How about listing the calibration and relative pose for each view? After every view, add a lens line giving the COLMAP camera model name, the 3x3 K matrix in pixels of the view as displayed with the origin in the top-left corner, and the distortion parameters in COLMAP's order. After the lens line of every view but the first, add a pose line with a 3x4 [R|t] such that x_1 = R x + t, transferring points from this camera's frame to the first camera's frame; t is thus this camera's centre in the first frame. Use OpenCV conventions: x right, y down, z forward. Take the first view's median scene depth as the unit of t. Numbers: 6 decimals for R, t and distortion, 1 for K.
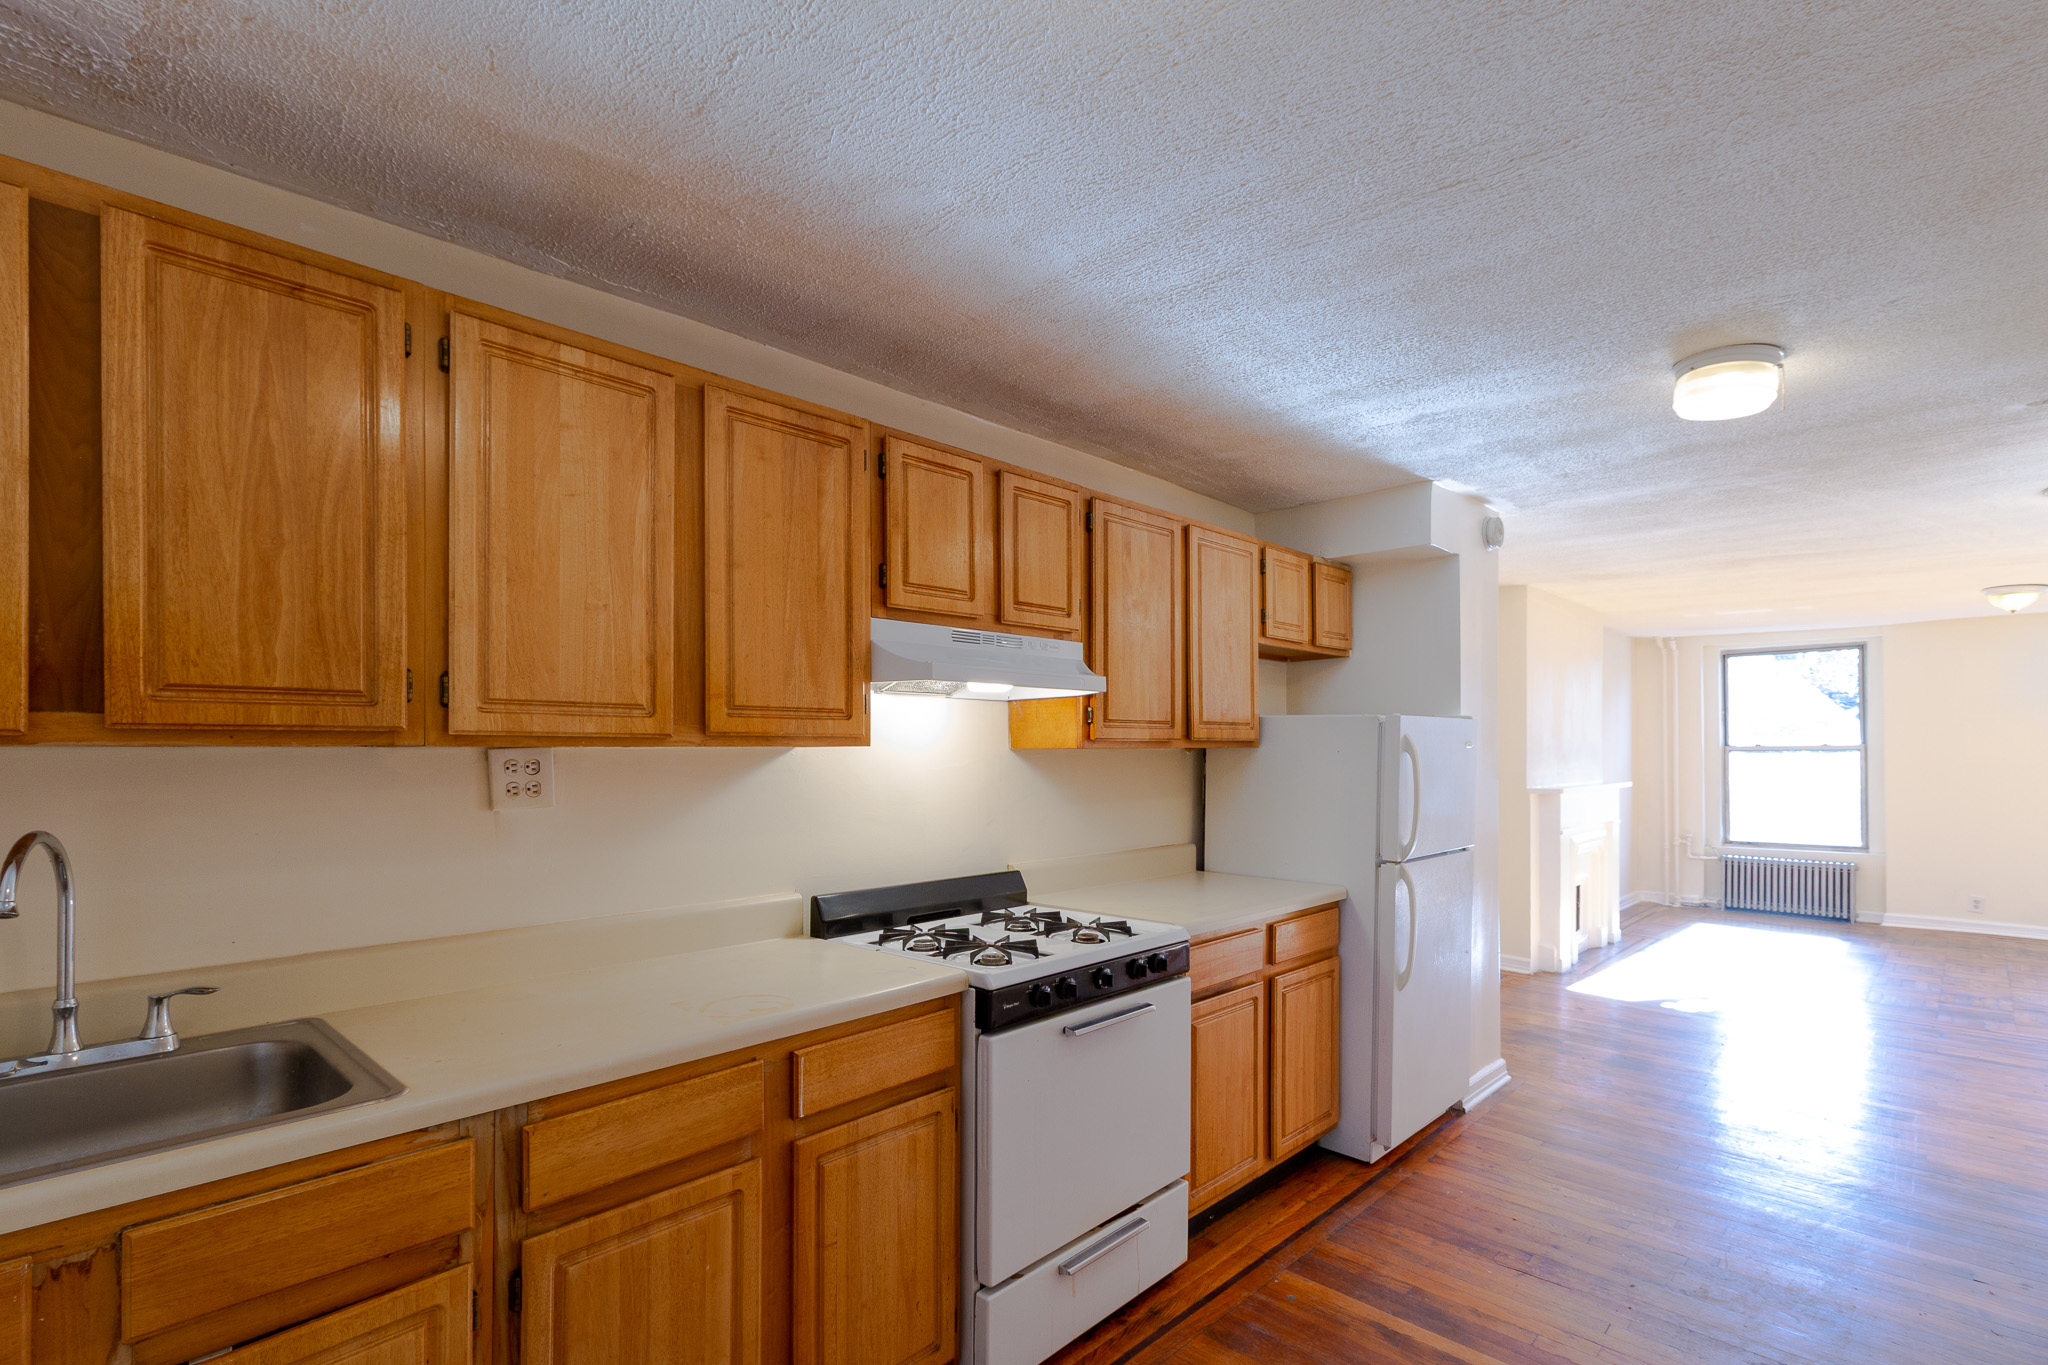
lens RADIAL K [[971.0, 0, 1022.2], [0, 971.0, 745.7], [0, 0, 1]] dist [0.014149, -0.000260]
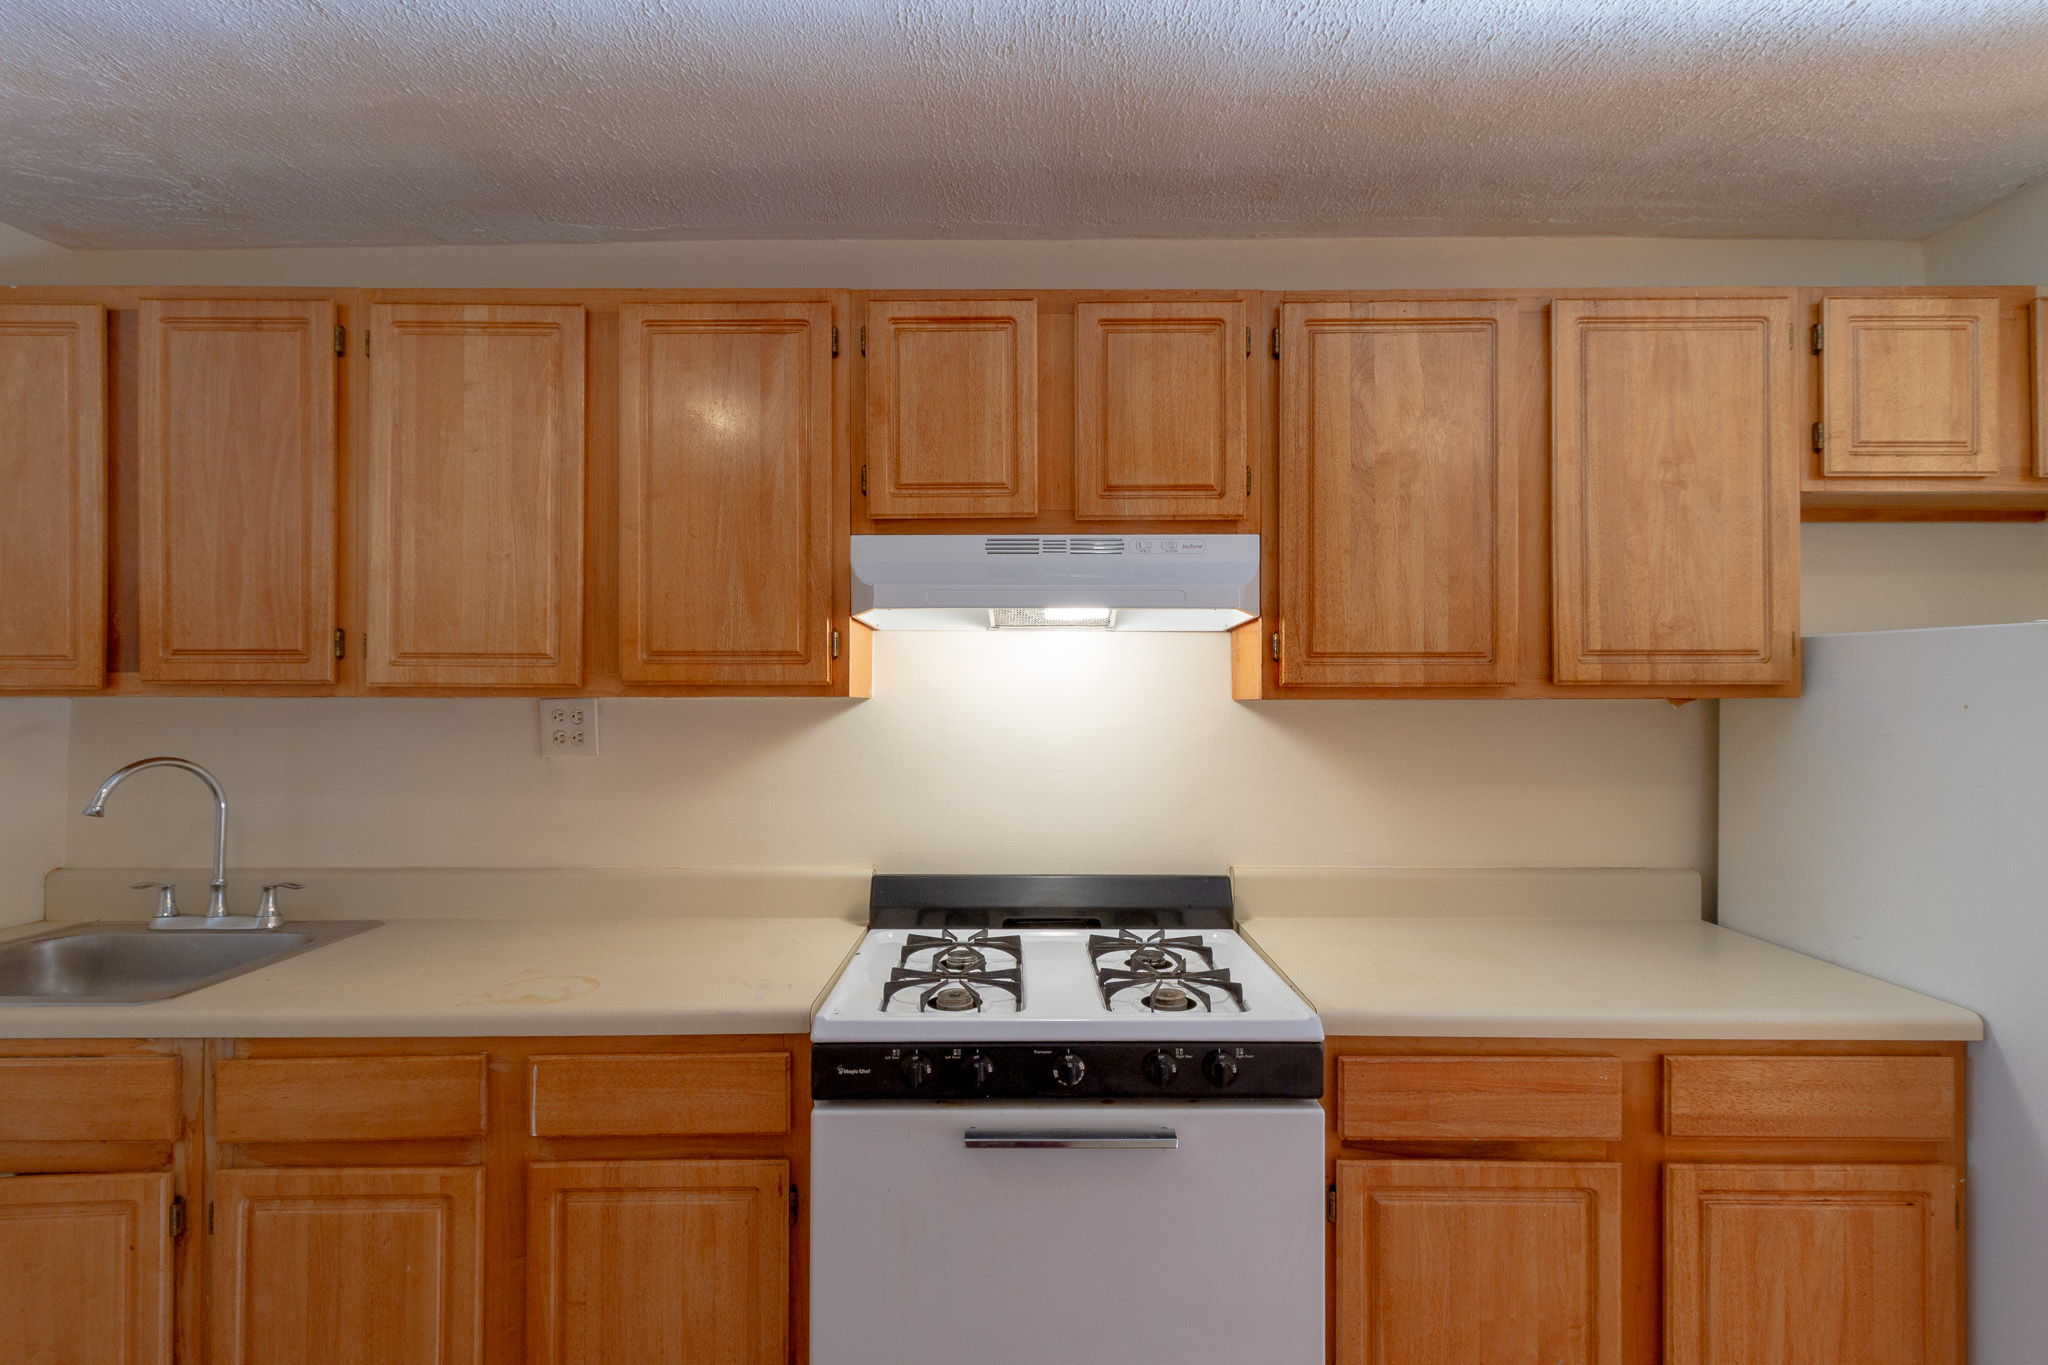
lens RADIAL K [[965.0, 0, 1023.0], [0, 965.0, 695.3], [0, 0, 1]] dist [0.013057, -0.000573]
pose [[0.688123, -0.002872, -0.725589, 0.593371], [0.001339, 0.999995, -0.002687, 0.002331], [0.725593, 0.000877, 0.688123, 0.639124]]
